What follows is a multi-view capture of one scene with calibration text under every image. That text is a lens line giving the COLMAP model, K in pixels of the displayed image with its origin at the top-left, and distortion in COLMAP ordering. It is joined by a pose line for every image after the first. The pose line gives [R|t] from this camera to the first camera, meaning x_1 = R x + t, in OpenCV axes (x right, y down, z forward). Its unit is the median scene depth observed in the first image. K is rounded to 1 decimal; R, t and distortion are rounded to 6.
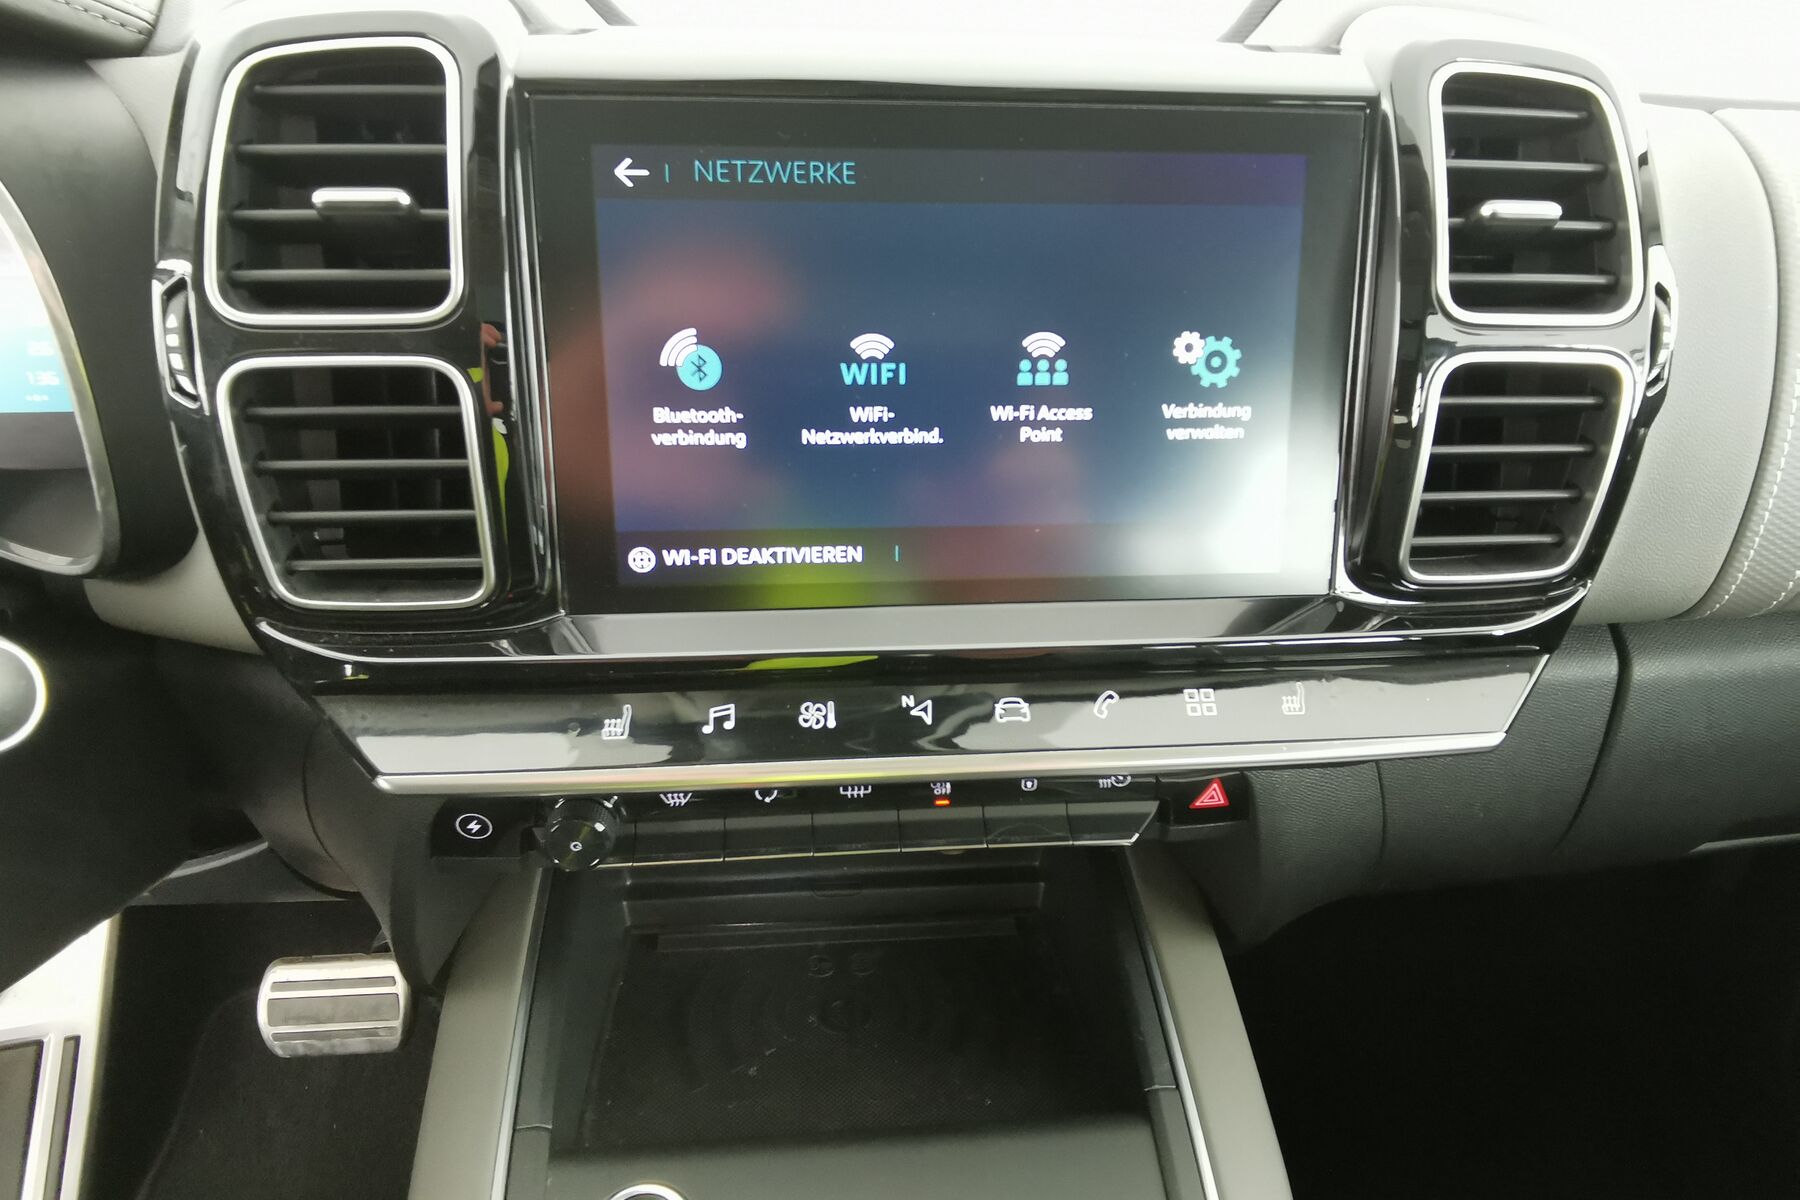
lens RADIAL K [[1143.8, 0, 909.4], [0, 1143.8, 616.1], [0, 0, 1]] dist [0.011906, -0.052327]
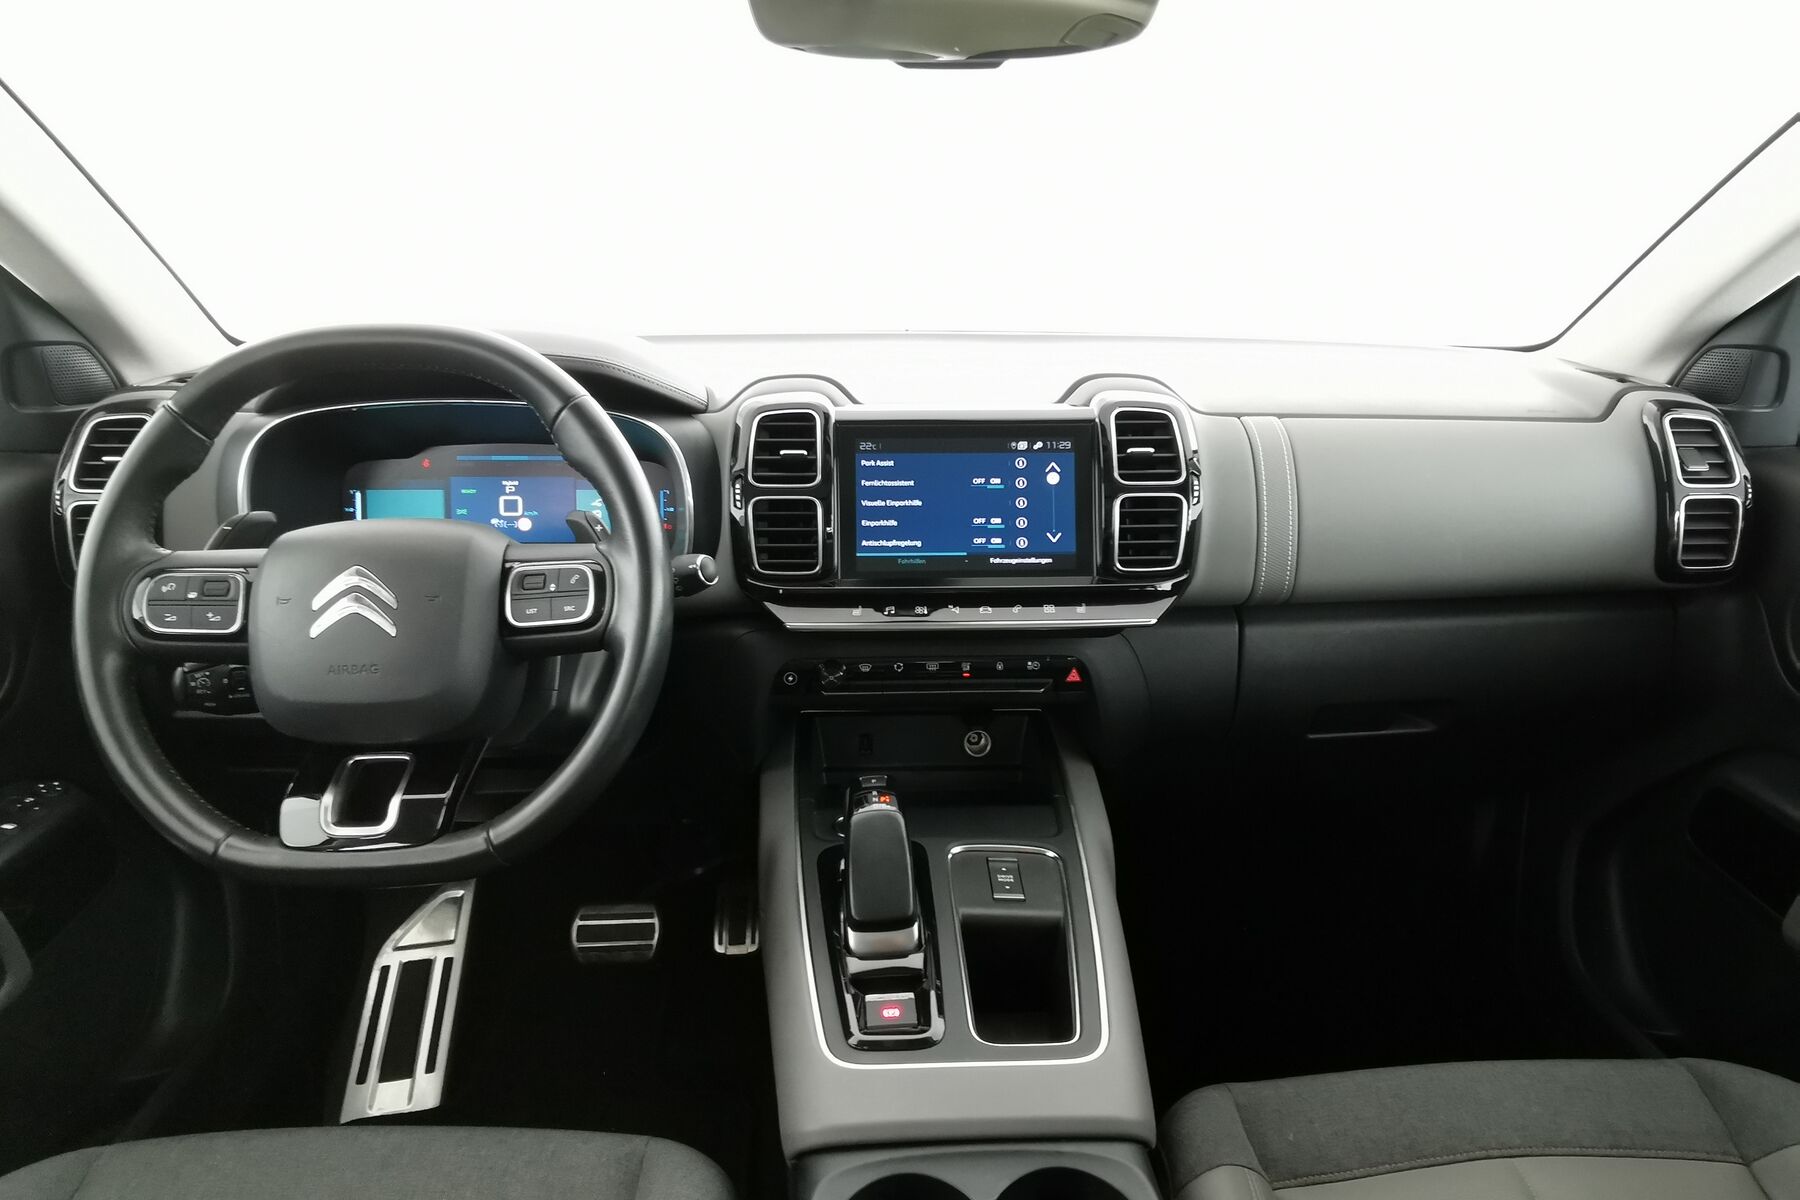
lens RADIAL K [[1143.8, 0, 904.8], [0, 1143.8, 587.5], [0, 0, 1]] dist [0.011906, -0.052327]
pose [[0.998428, -0.013681, -0.054351, 0.040086], [-0.002122, 0.959823, -0.280598, 0.875051], [0.056006, 0.280272, 0.958285, -1.921884]]
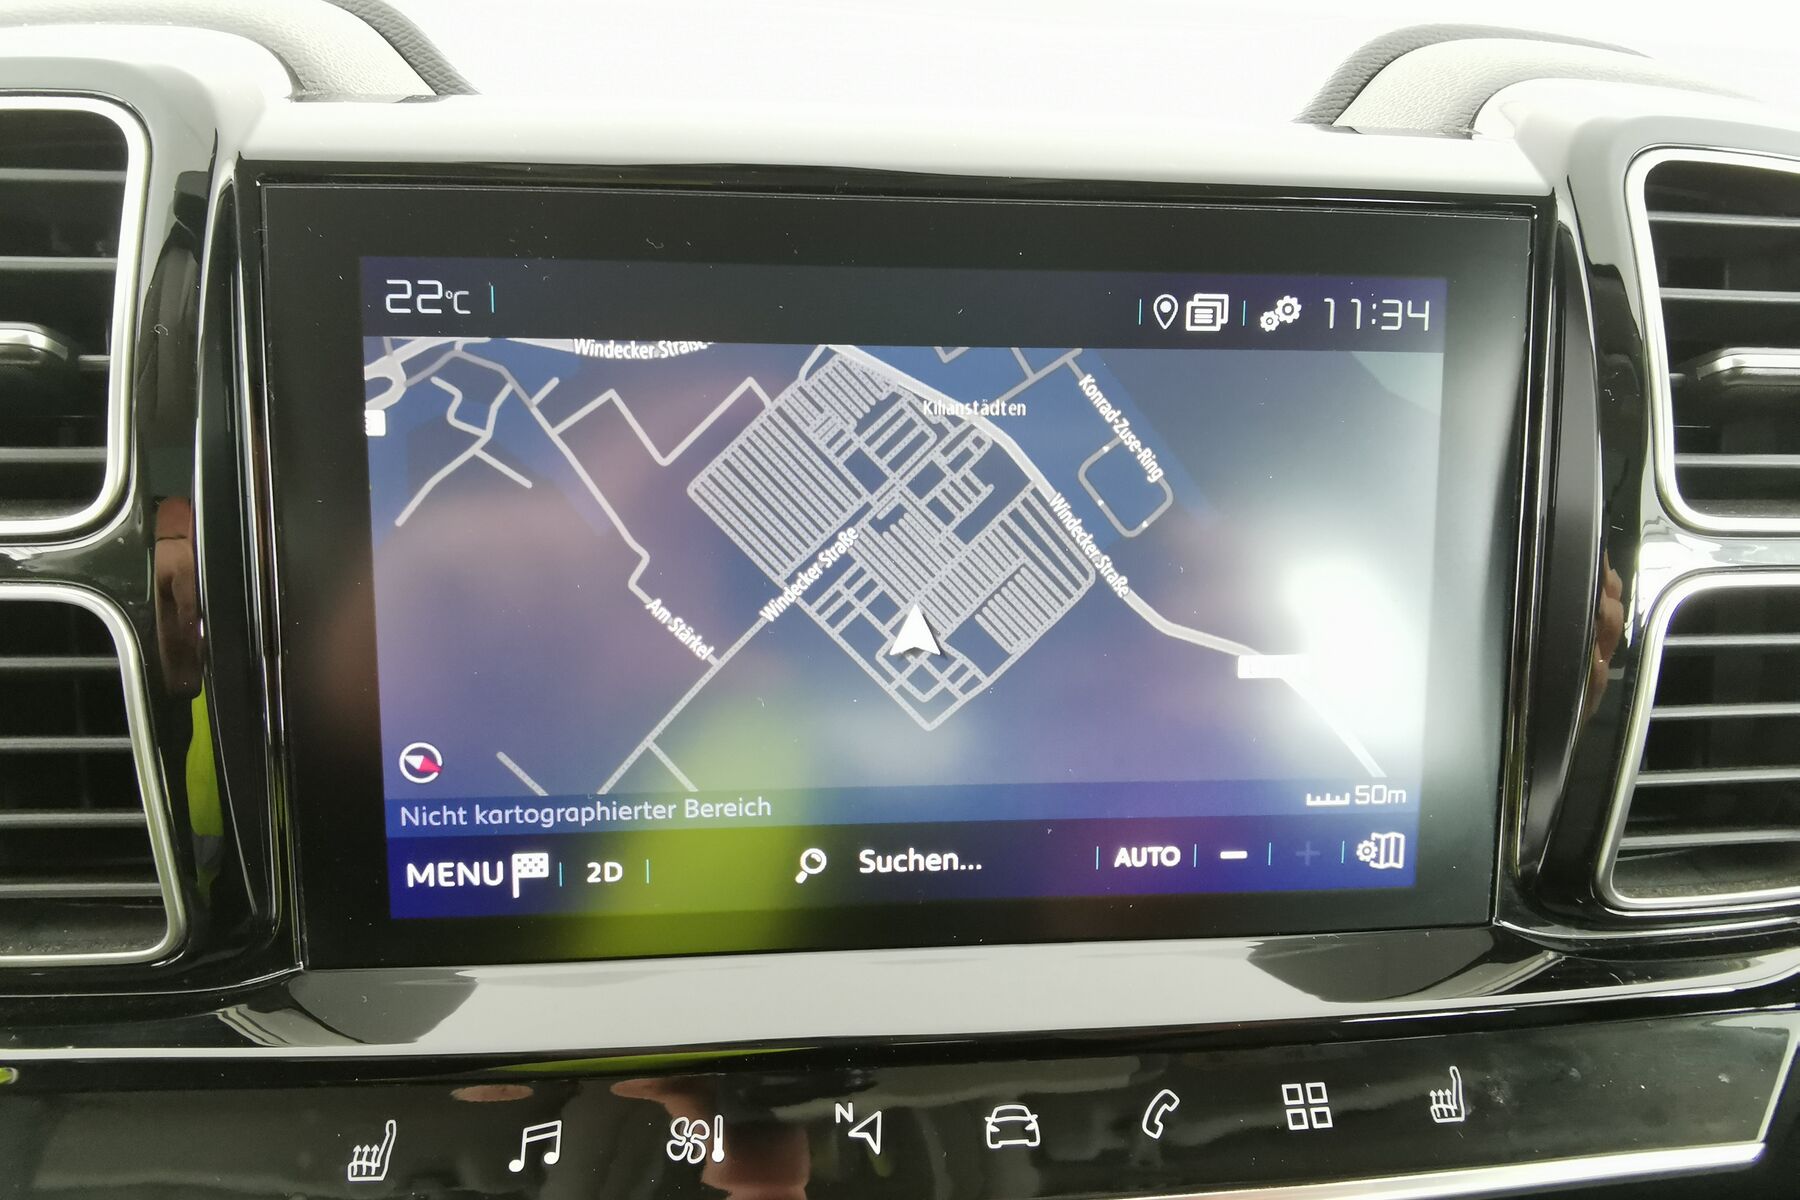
lens RADIAL K [[1165.2, 0, 919.1], [0, 1165.2, 571.9], [0, 0, 1]] dist [-0.030598, -0.004814]
pose [[0.999965, 0.007314, 0.004114, 0.035197], [-0.006751, 0.992332, -0.123415, -0.142061], [-0.004985, 0.123382, 0.992347, 0.338320]]
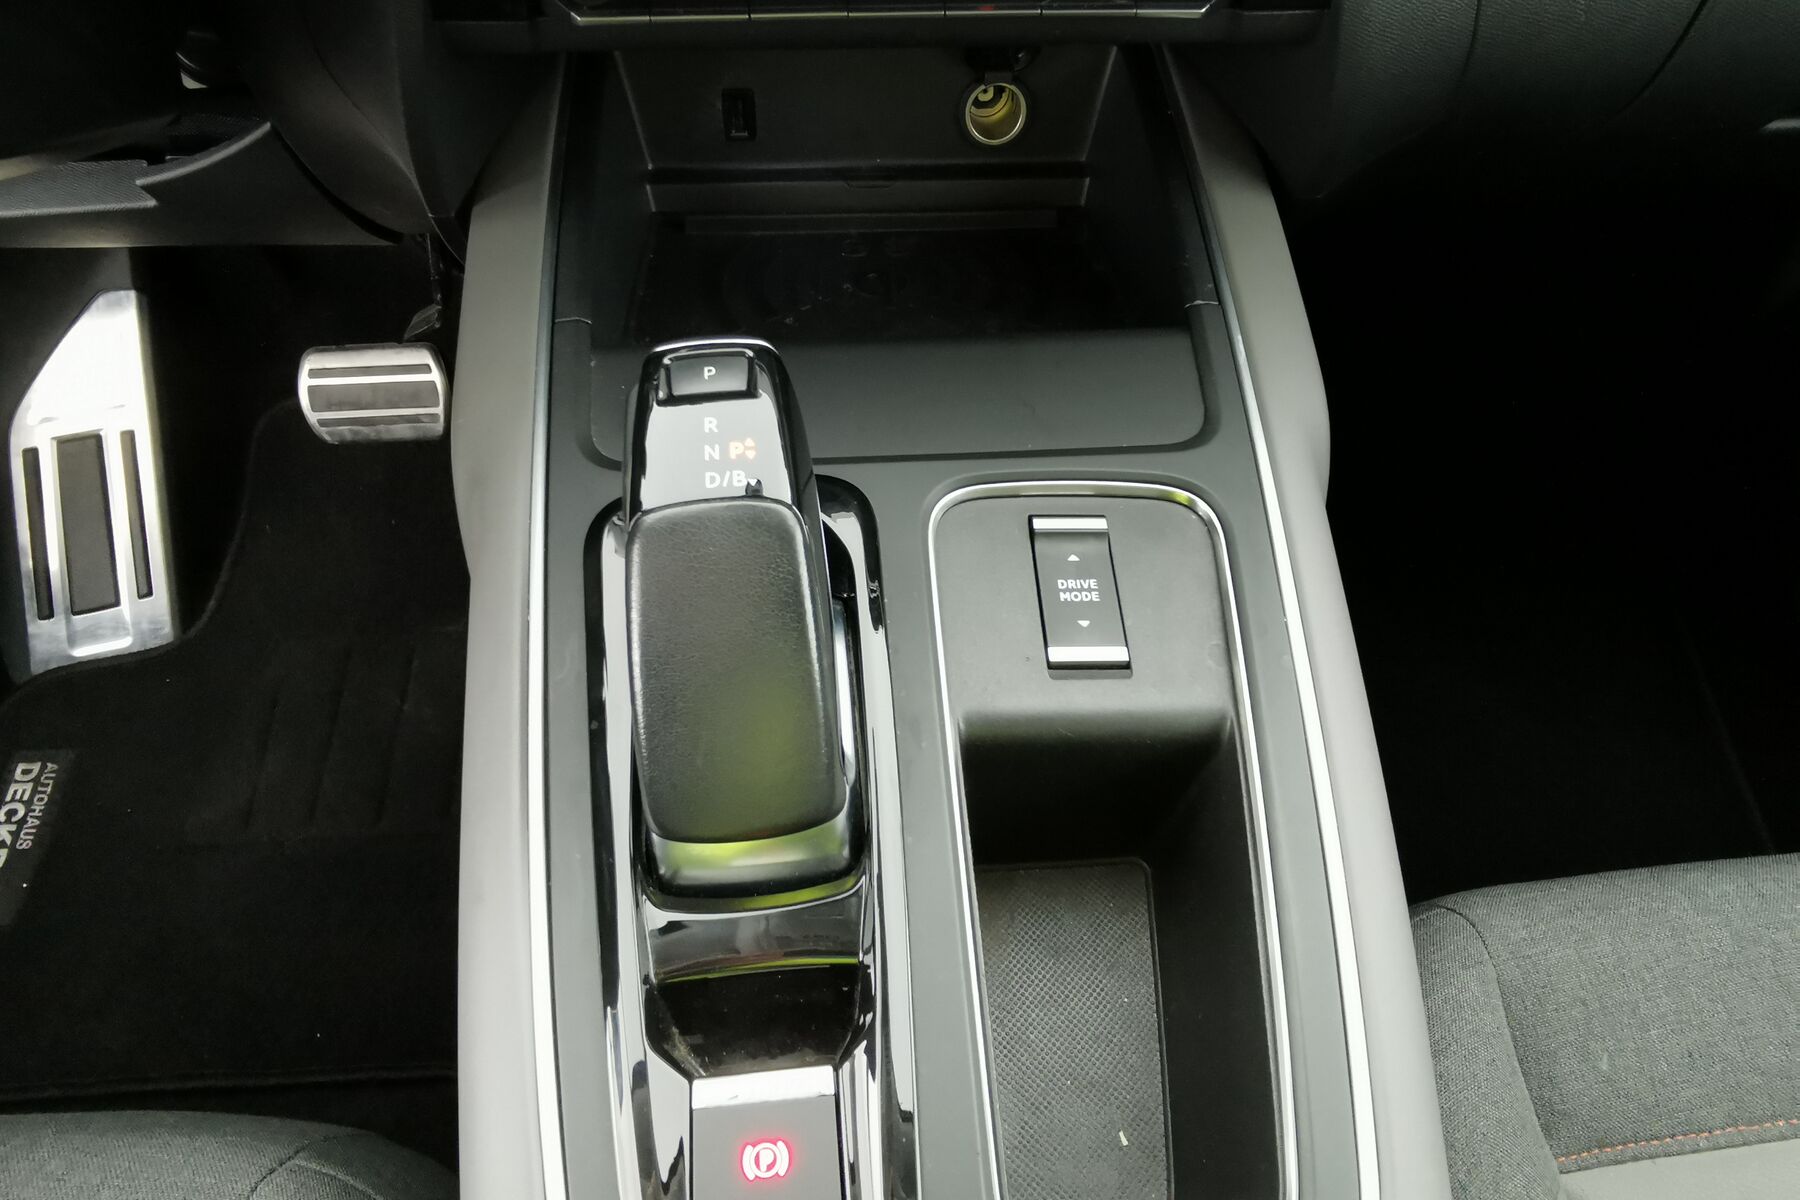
lens RADIAL K [[1143.8, 0, 900.6], [0, 1143.8, 615.2], [0, 0, 1]] dist [0.011906, -0.052327]
pose [[0.999610, 0.014634, -0.023793, -0.017757], [-0.004803, 0.929150, 0.369672, 0.389993], [0.027517, -0.369413, 0.928858, -0.023298]]
